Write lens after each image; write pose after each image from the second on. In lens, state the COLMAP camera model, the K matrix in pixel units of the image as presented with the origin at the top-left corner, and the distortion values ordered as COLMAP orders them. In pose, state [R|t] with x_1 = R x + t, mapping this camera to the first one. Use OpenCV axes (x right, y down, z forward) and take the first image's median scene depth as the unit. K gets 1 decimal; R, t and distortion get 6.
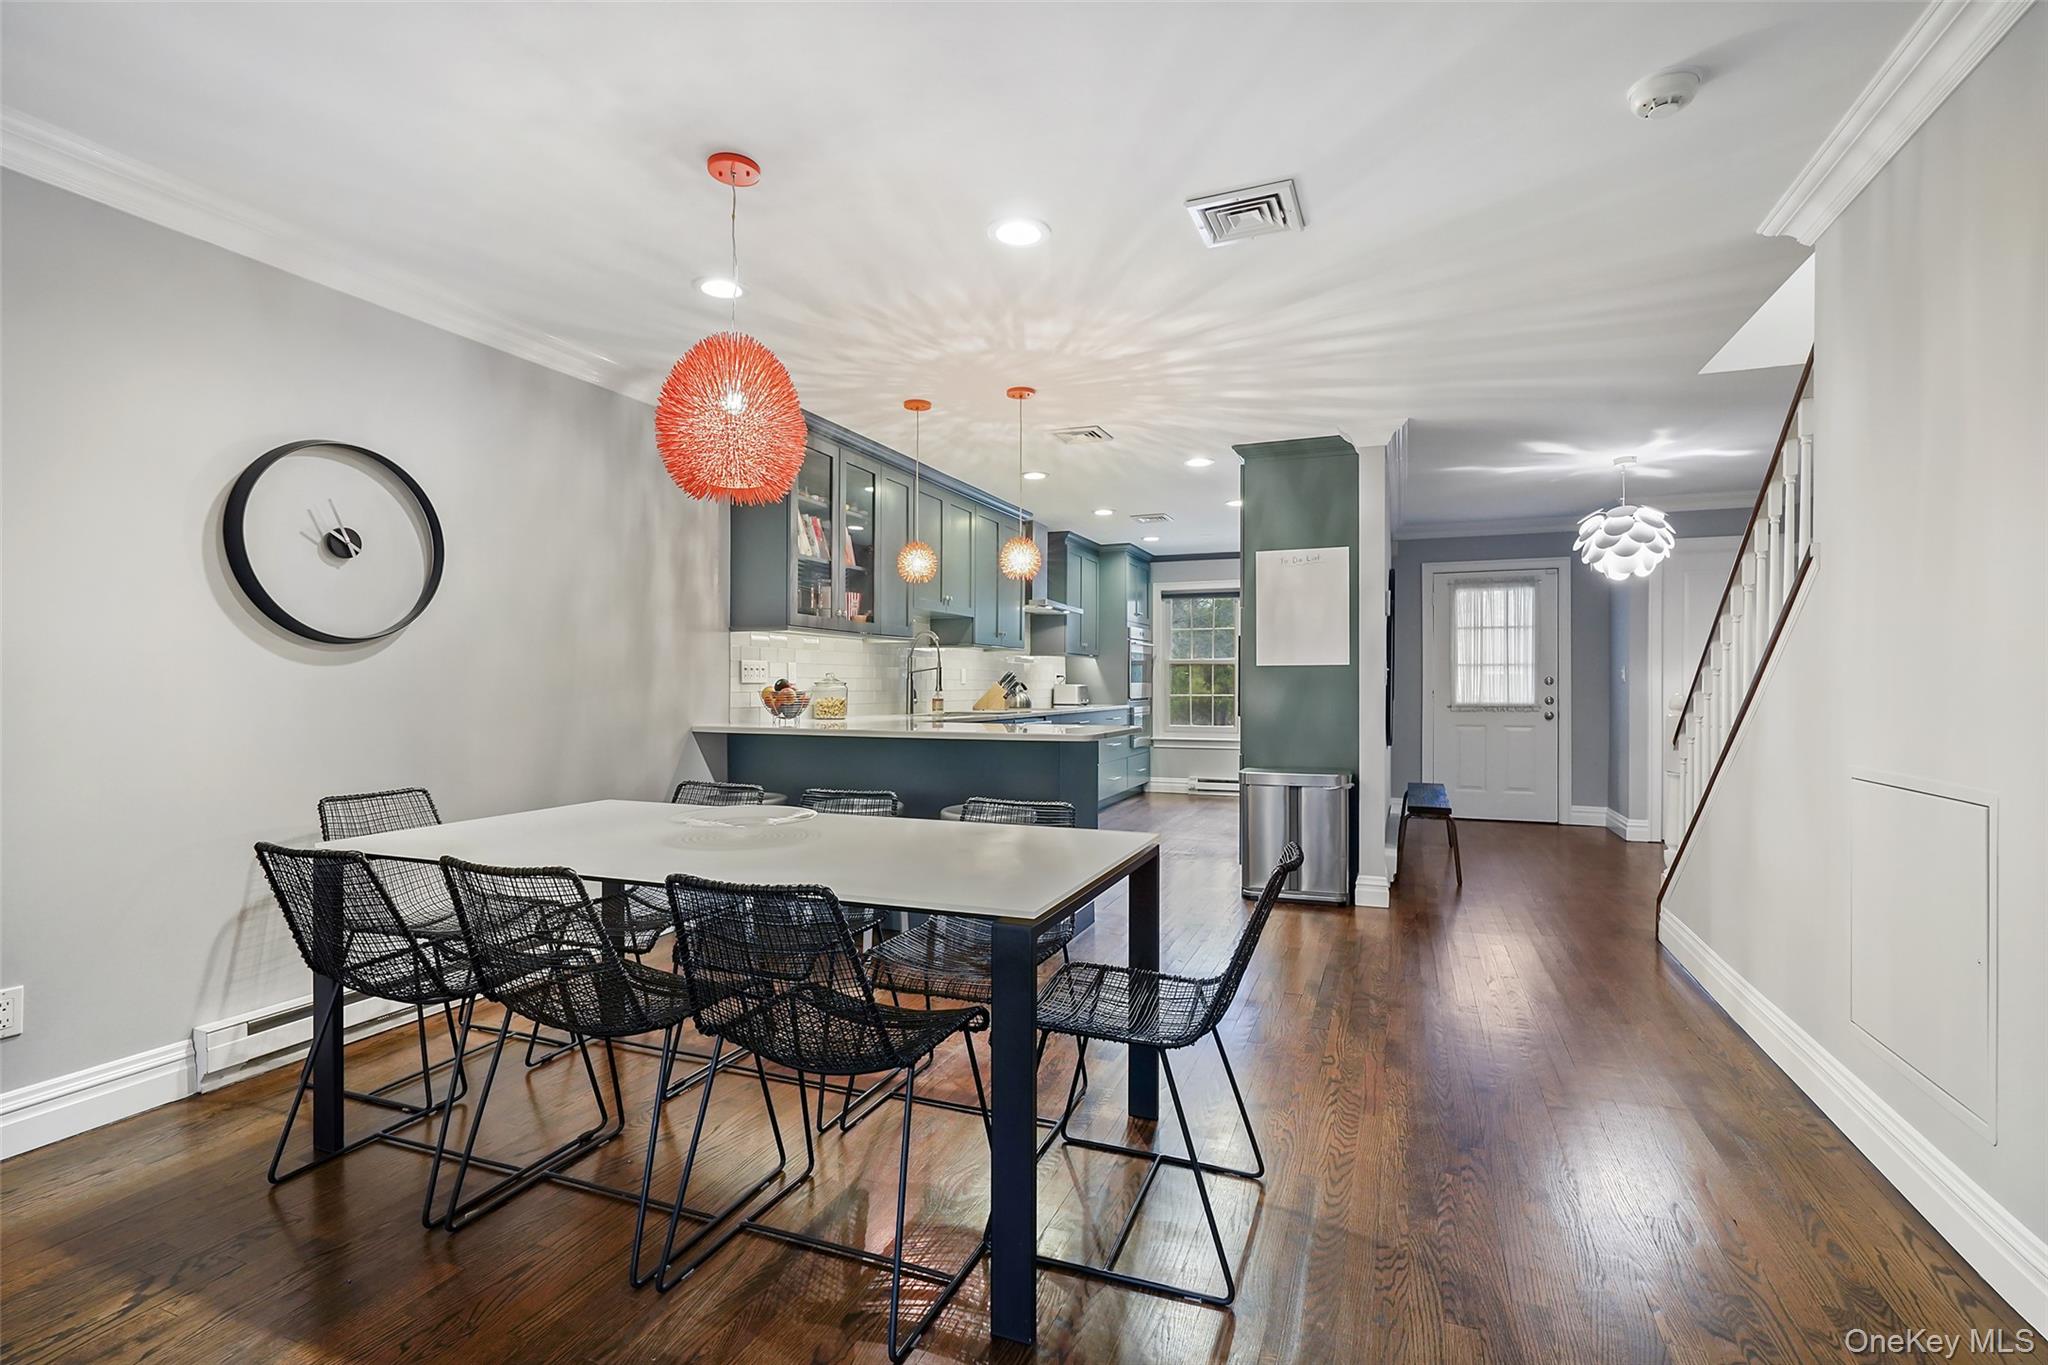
lens RADIAL K [[939.8, 0, 1030.2], [0, 939.8, 649.9], [0, 0, 1]] dist [-0.002273, 0.000142]
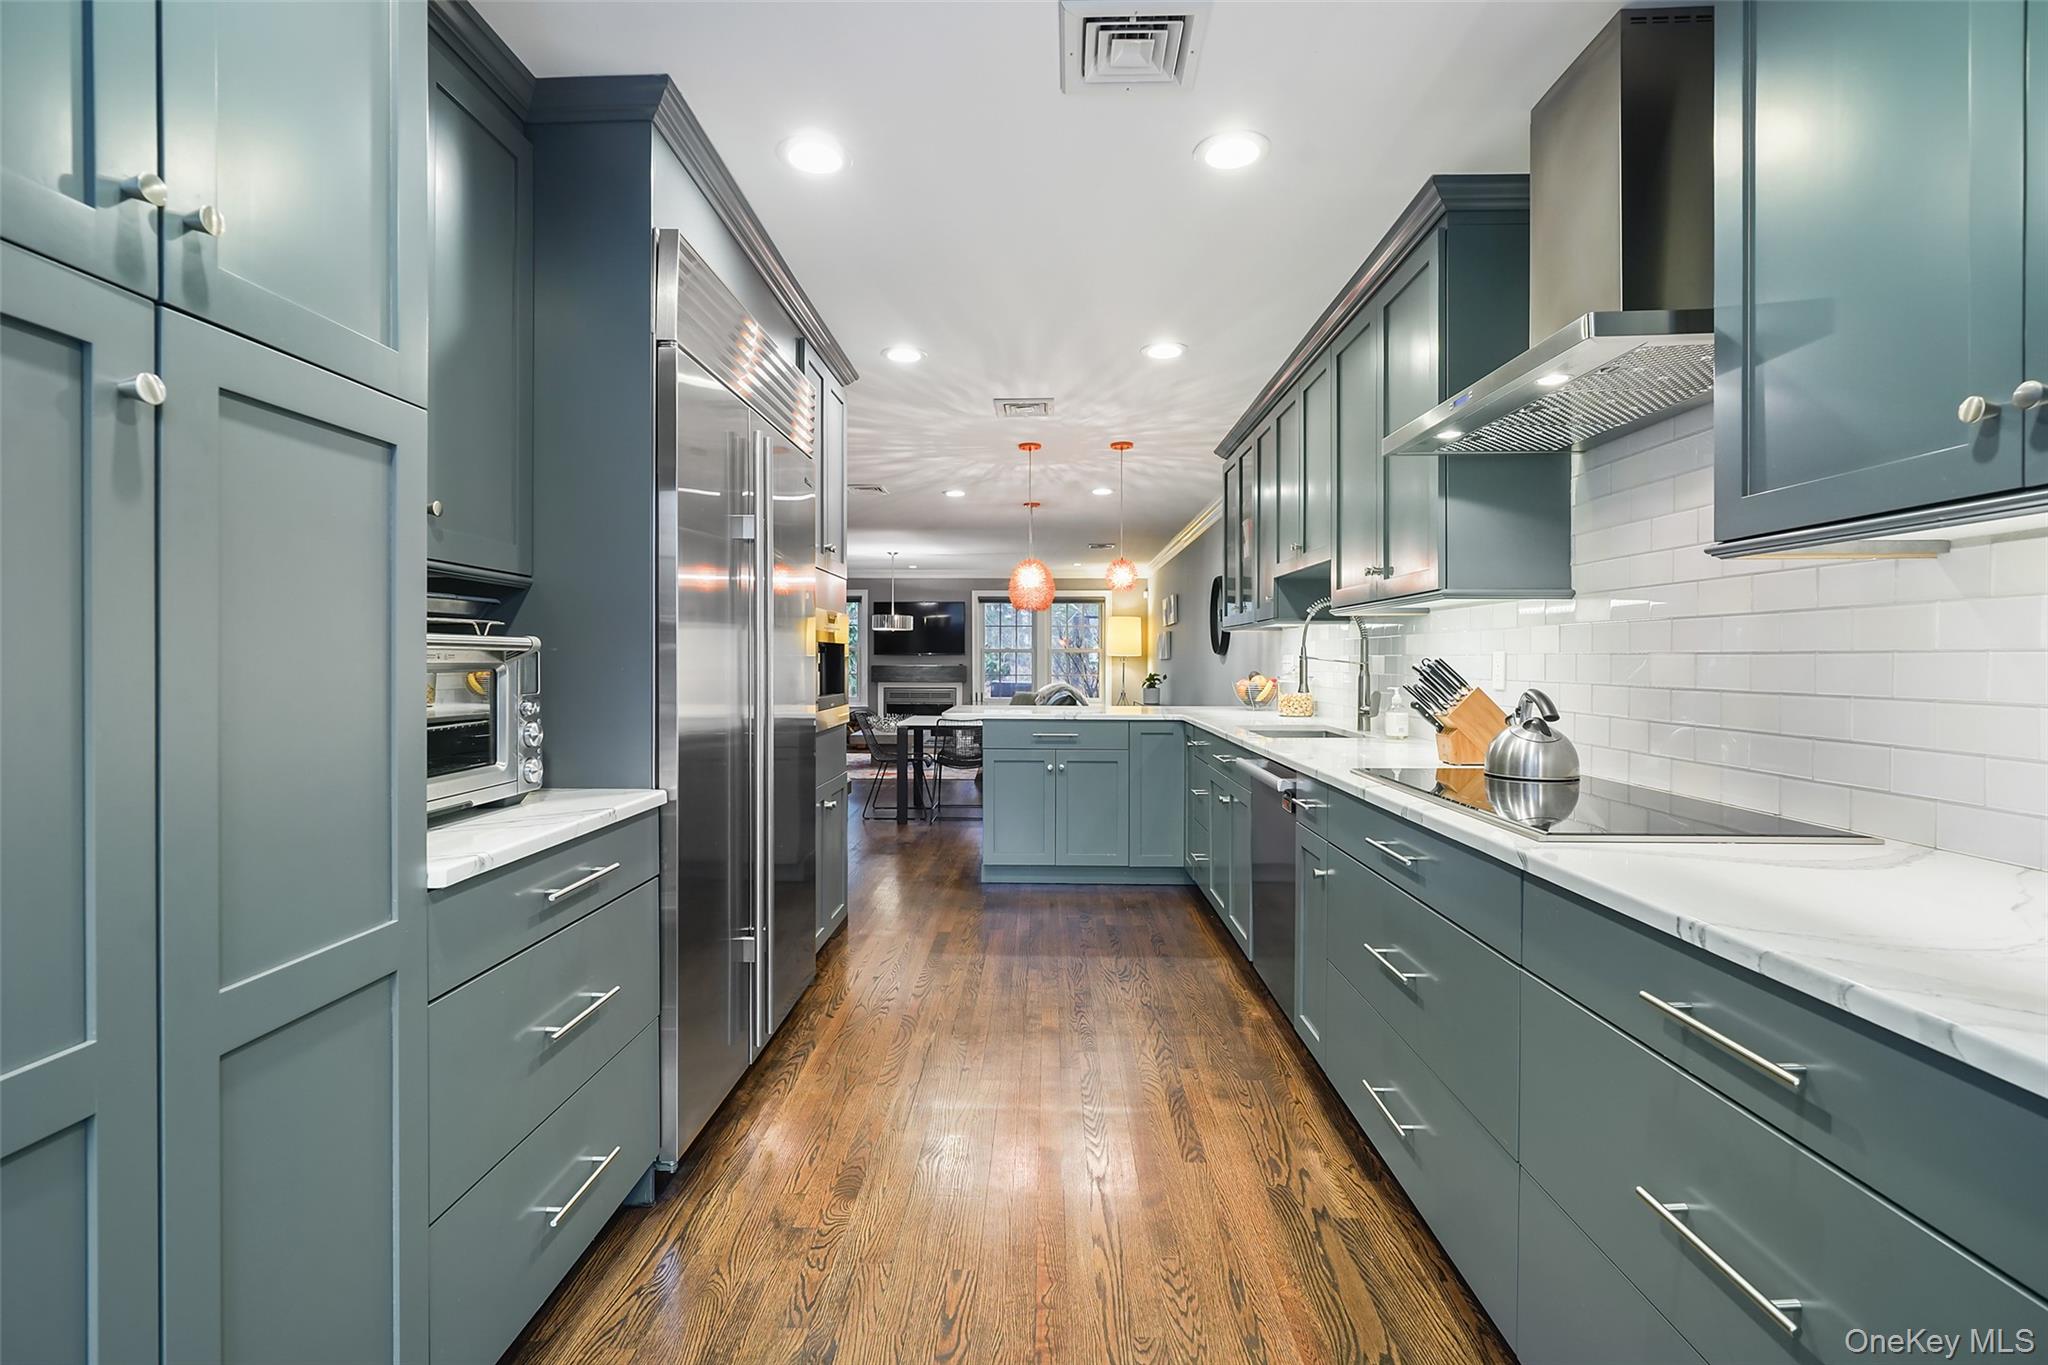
lens RADIAL K [[942.8, 0, 1017.7], [0, 942.8, 667.4], [0, 0, 1]] dist [-0.005936, 0.000492]
pose [[-0.942568, -0.003445, -0.333997, 0.343472], [0.005696, 0.999636, -0.026388, 0.048210], [0.333966, -0.026775, -0.942205, 1.738445]]
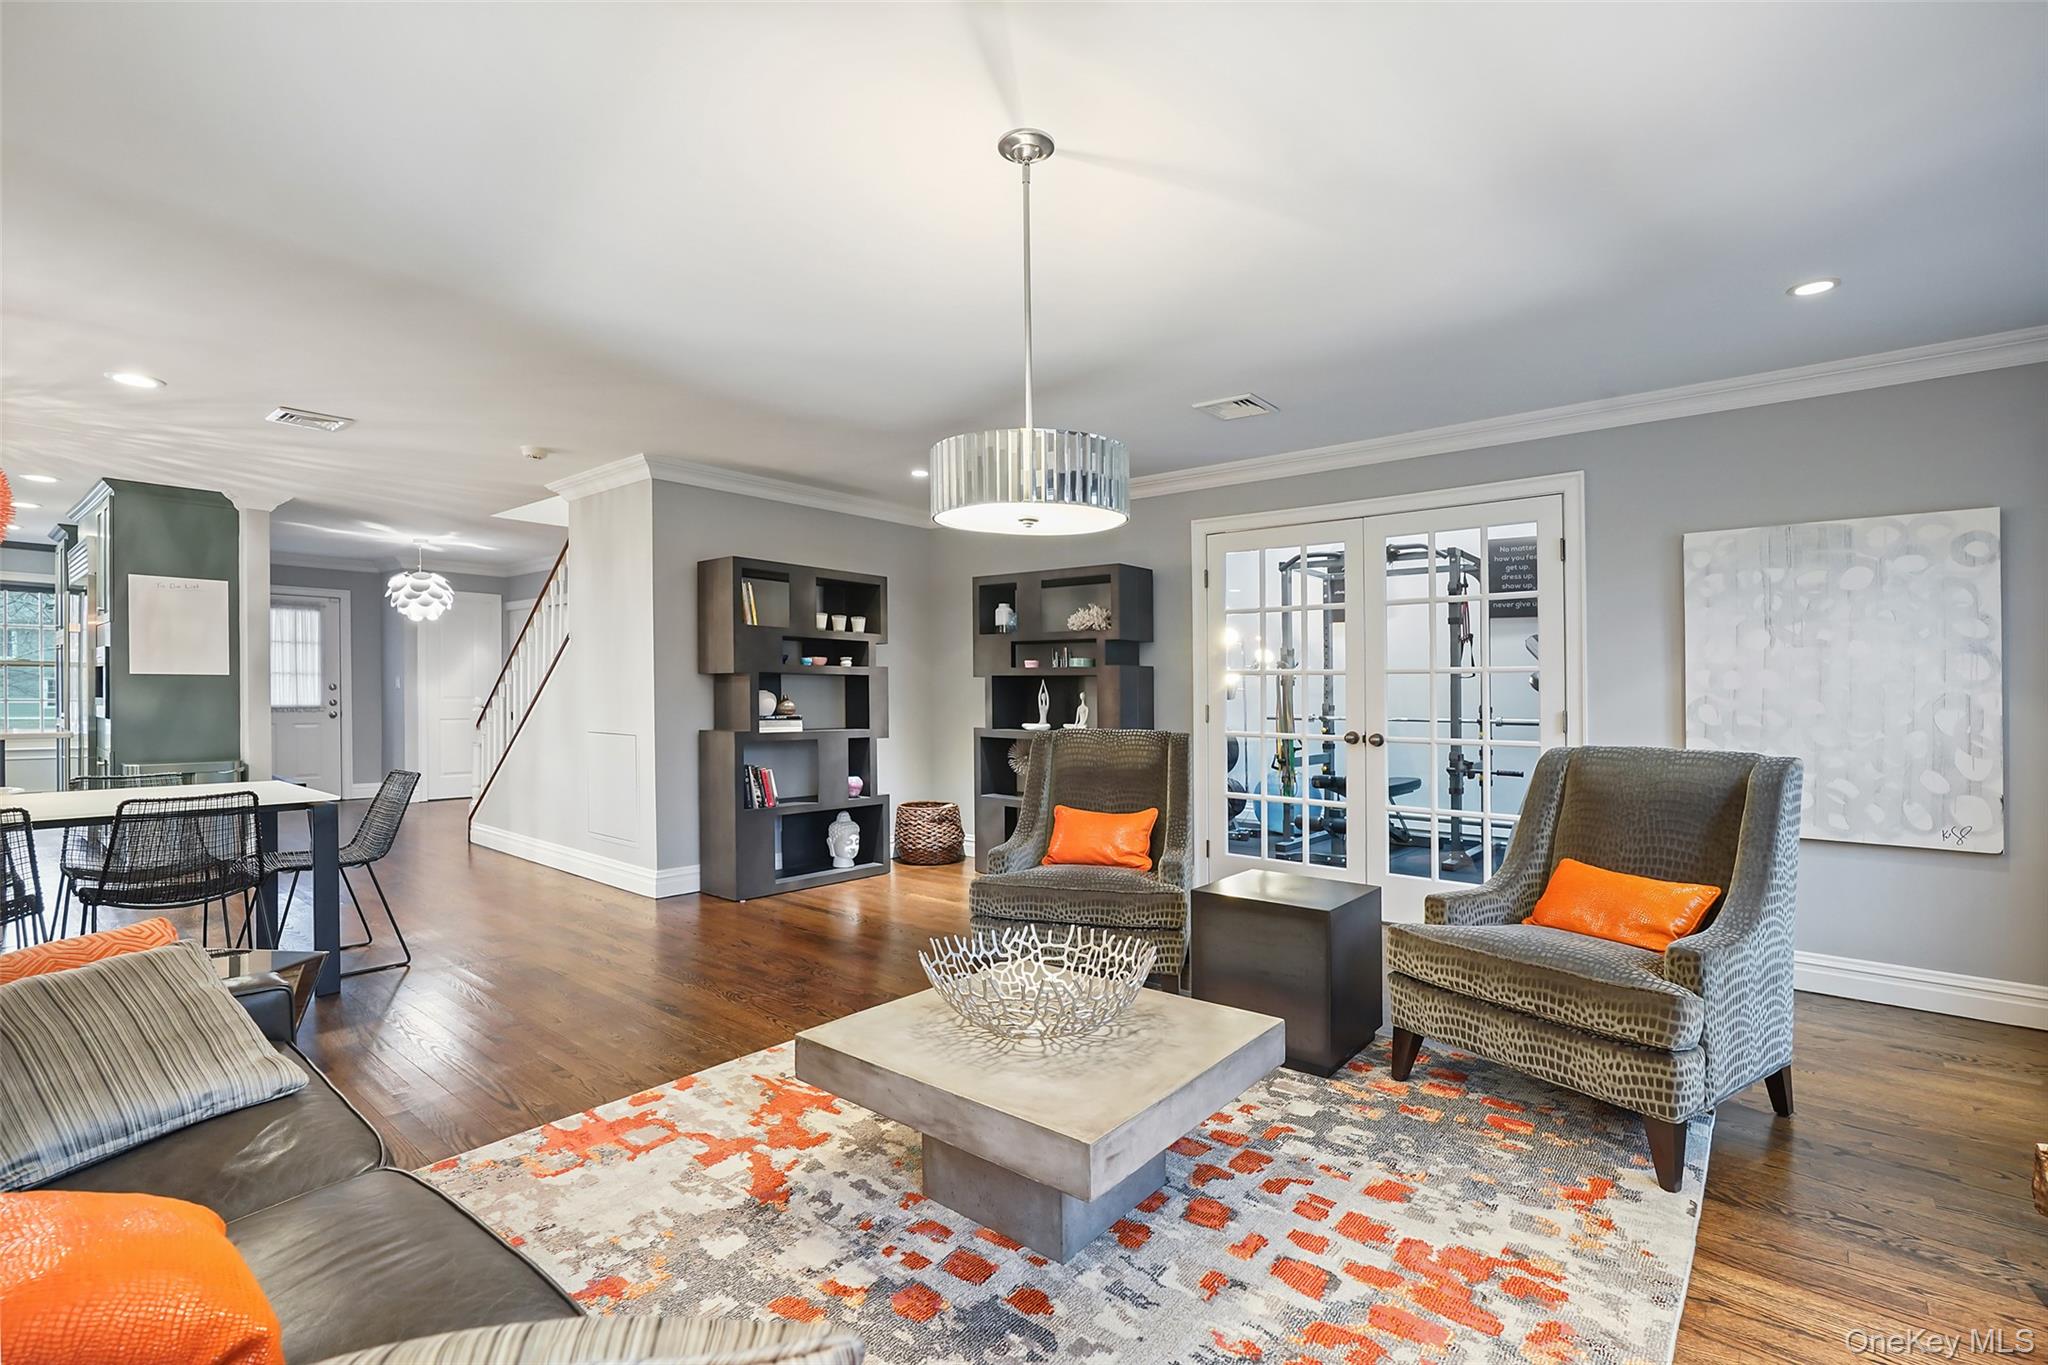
lens RADIAL K [[936.1, 0, 1016.0], [0, 936.1, 669.8], [0, 0, 1]] dist [-0.004851, 0.000936]
pose [[0.323685, 0.024455, 0.945849, -0.474090], [-0.040793, 0.999097, -0.011872, -0.017915], [-0.945285, -0.034741, 0.324391, -0.390825]]
